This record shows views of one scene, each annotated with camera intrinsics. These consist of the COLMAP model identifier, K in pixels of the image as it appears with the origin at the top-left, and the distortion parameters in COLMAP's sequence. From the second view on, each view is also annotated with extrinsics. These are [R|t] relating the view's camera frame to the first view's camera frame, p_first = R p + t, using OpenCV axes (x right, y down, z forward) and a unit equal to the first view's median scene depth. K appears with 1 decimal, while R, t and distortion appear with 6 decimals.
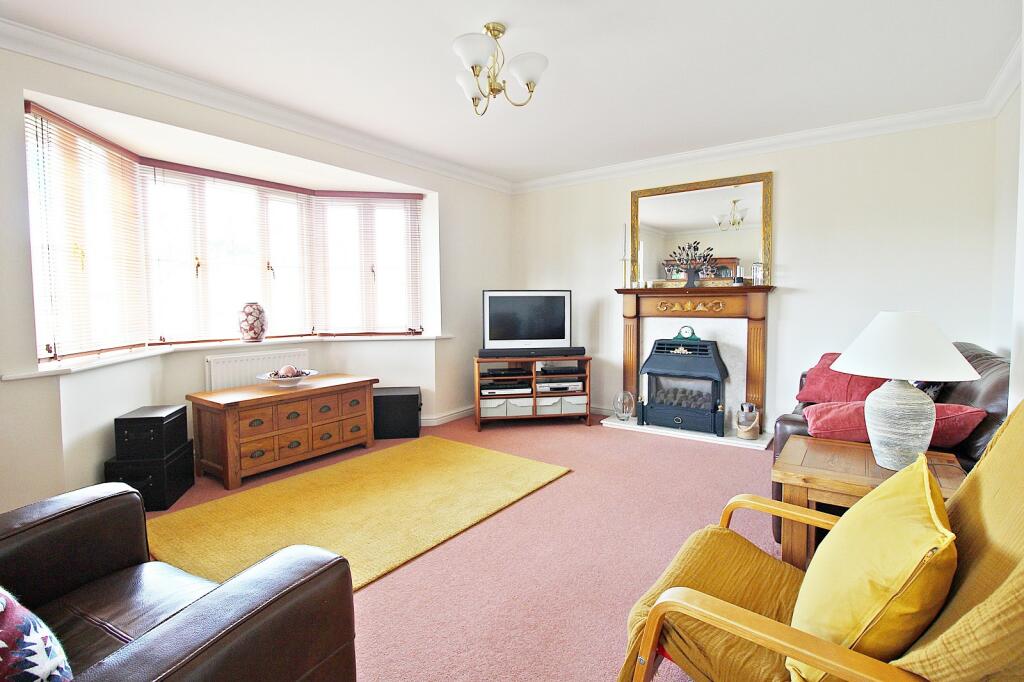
lens RADIAL K [[485.0, 0, 511.1], [0, 485.0, 336.0], [0, 0, 1]] dist [-0.000249, -0.011425]
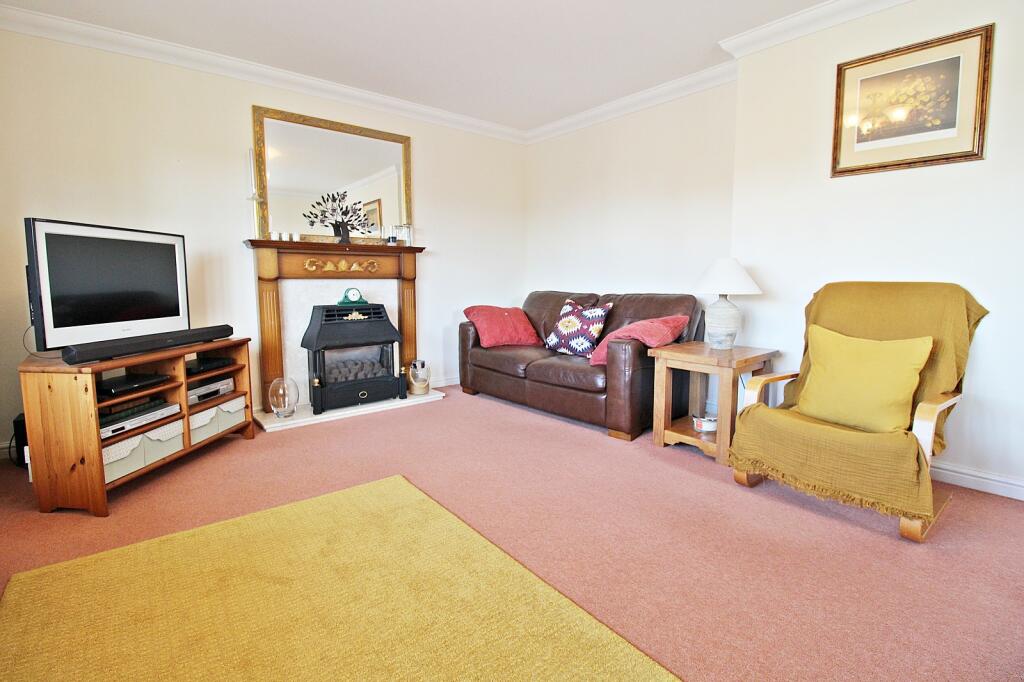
lens RADIAL K [[485.0, 0, 514.4], [0, 485.0, 334.3], [0, 0, 1]] dist [-0.000249, -0.011425]
pose [[0.250561, -0.103979, 0.962501, -0.401965], [0.068535, 0.993626, 0.089501, 0.003993], [-0.965672, 0.043539, 0.256090, 0.477630]]
